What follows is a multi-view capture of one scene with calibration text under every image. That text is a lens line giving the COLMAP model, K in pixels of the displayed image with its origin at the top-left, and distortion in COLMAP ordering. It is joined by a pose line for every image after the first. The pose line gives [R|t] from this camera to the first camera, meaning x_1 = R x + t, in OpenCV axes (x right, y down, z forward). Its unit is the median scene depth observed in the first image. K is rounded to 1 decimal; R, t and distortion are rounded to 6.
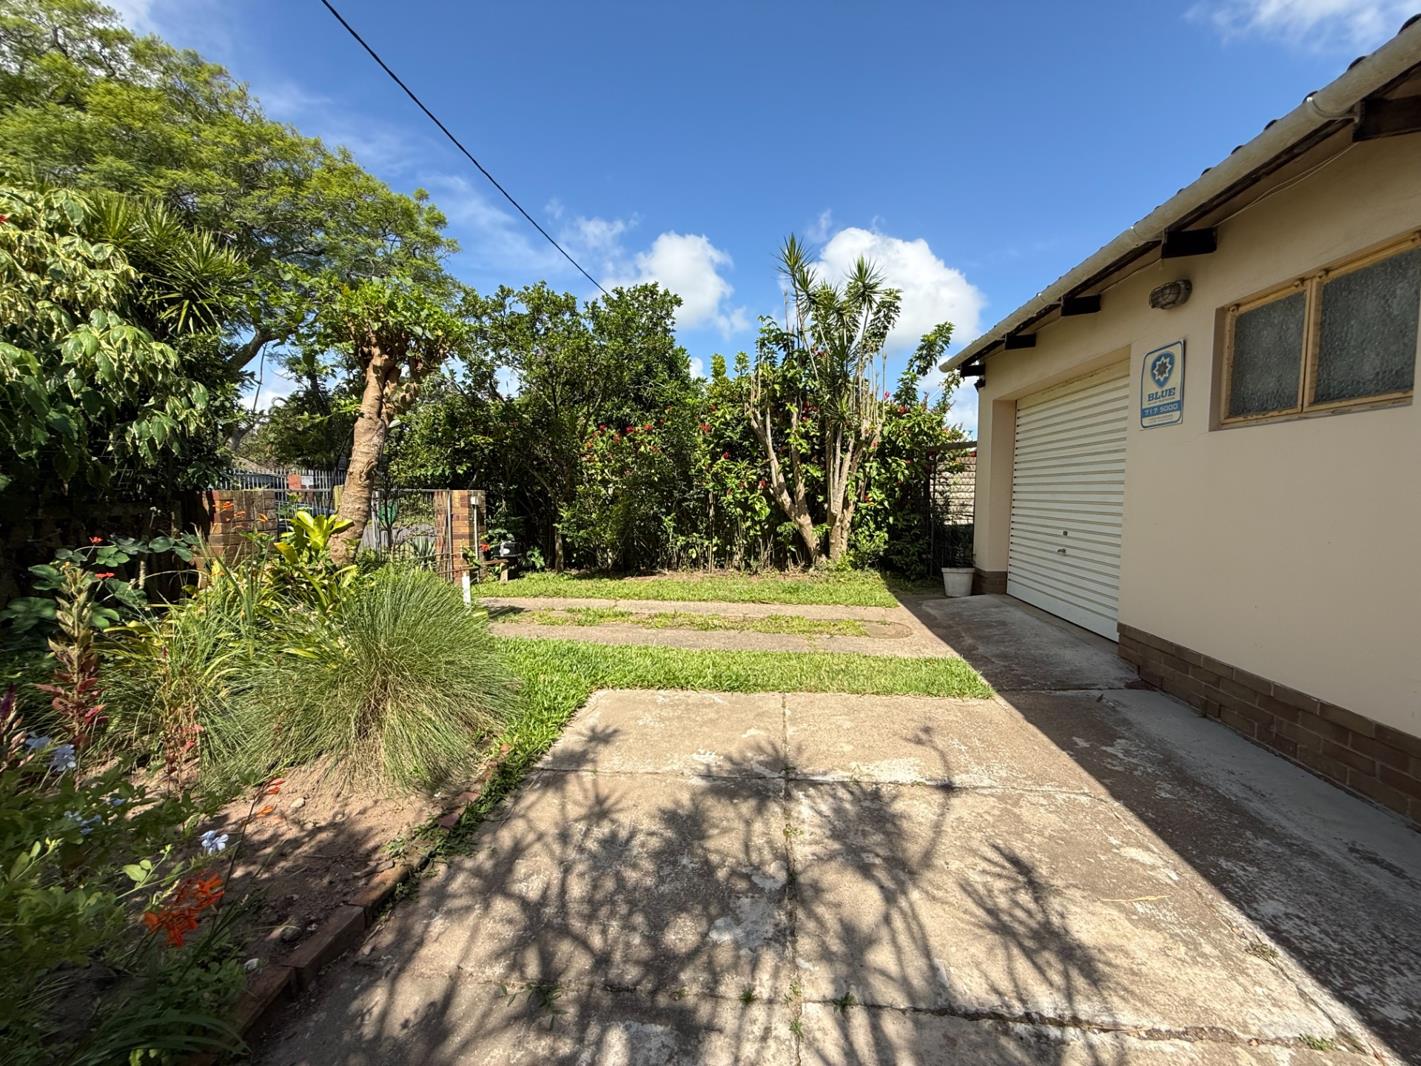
lens RADIAL K [[570.3, 0, 712.2], [0, 570.3, 532.6], [0, 0, 1]] dist [0.000155, -0.000411]
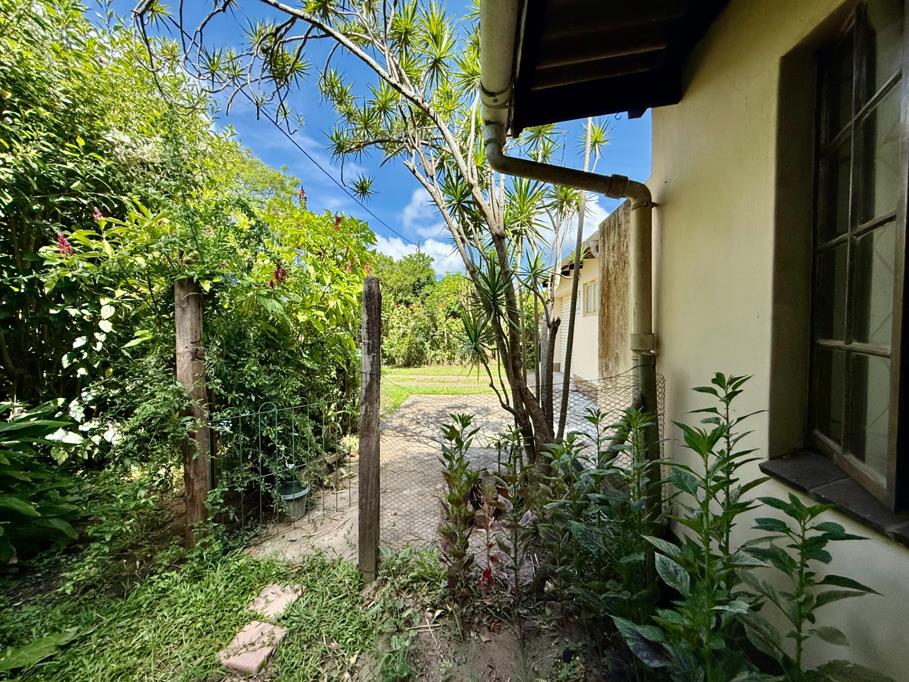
lens RADIAL K [[364.8, 0, 454.6], [0, 364.8, 339.2], [0, 0, 1]] dist [0.000155, -0.000411]
pose [[0.999679, -0.002675, 0.025204, -0.002129], [0.003855, 0.998892, -0.046899, 0.028793], [-0.025050, 0.046981, 0.998582, -0.503030]]
